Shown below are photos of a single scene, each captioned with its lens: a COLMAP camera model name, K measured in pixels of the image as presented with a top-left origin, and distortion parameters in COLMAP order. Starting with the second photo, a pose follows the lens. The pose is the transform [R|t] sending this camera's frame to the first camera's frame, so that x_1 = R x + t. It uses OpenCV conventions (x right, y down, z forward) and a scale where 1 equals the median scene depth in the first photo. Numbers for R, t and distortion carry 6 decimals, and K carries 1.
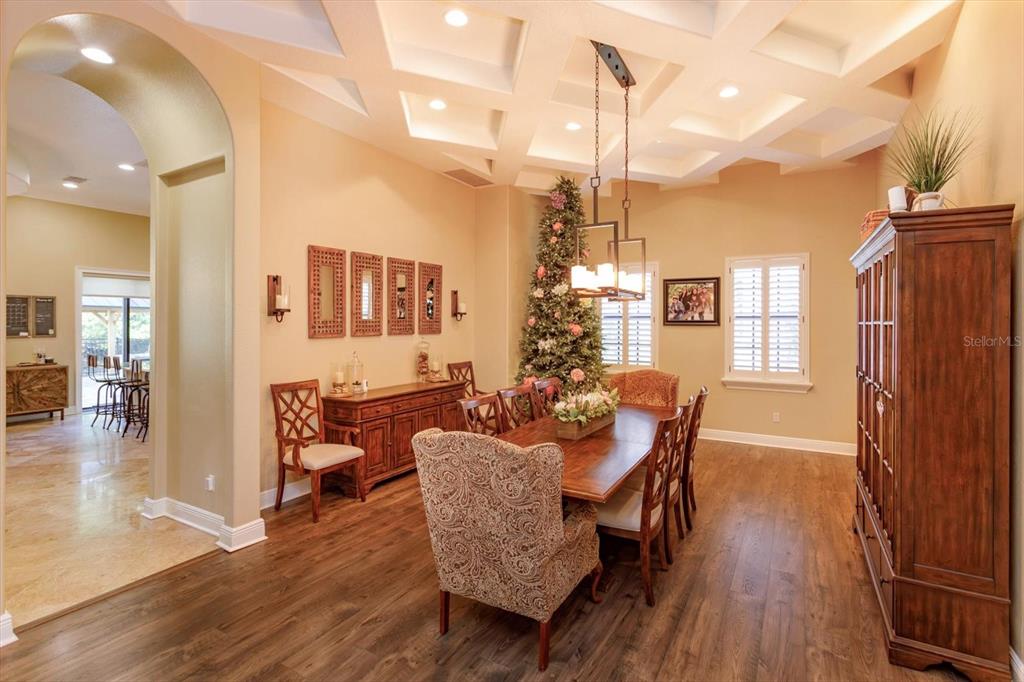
lens RADIAL K [[496.1, 0, 506.5], [0, 496.1, 321.0], [0, 0, 1]] dist [-0.001368, 0.000966]
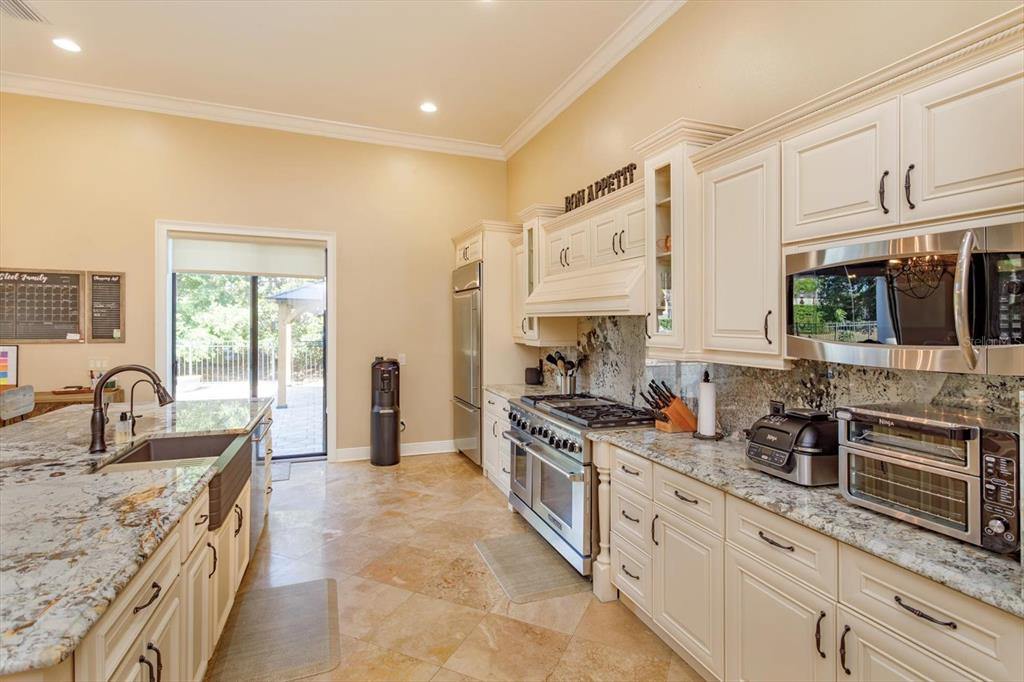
lens RADIAL K [[496.1, 0, 485.9], [0, 496.1, 321.6], [0, 0, 1]] dist [-0.001368, 0.000966]
pose [[0.790801, 0.001099, -0.612072, -0.231808], [-0.005953, 0.999965, -0.005897, 0.009186], [0.612044, 0.008307, 0.790780, 0.834378]]
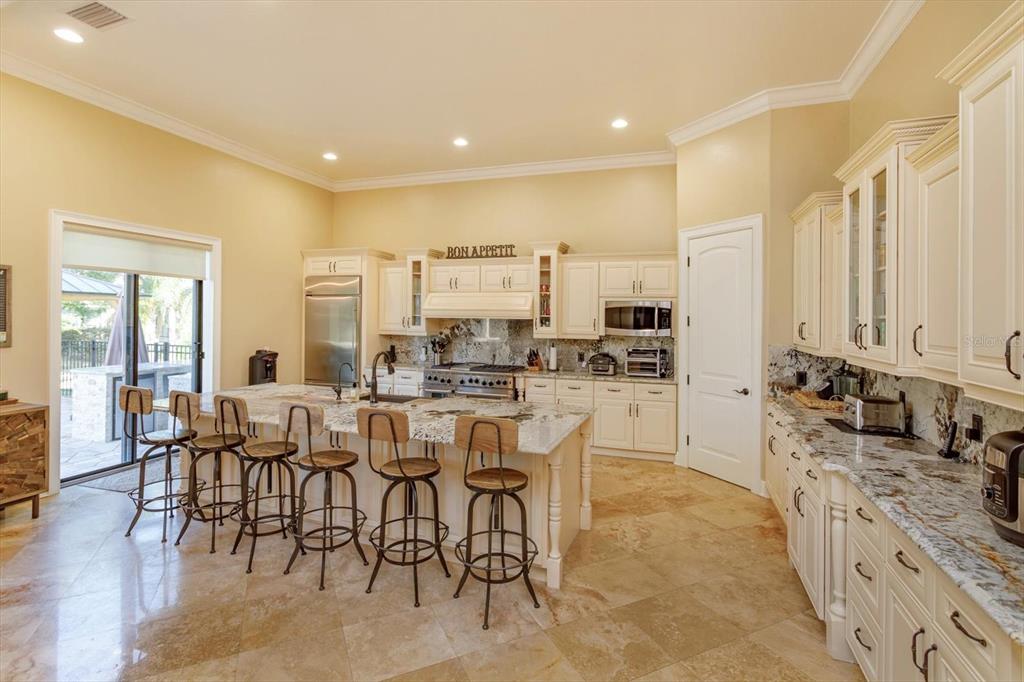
lens RADIAL K [[496.1, 0, 497.9], [0, 496.1, 312.7], [0, 0, 1]] dist [-0.001368, 0.000966]
pose [[0.983595, 0.007159, 0.180247, -0.538206], [-0.005681, 0.999946, -0.008712, -0.000541], [-0.180300, 0.007545, 0.983583, 0.437888]]
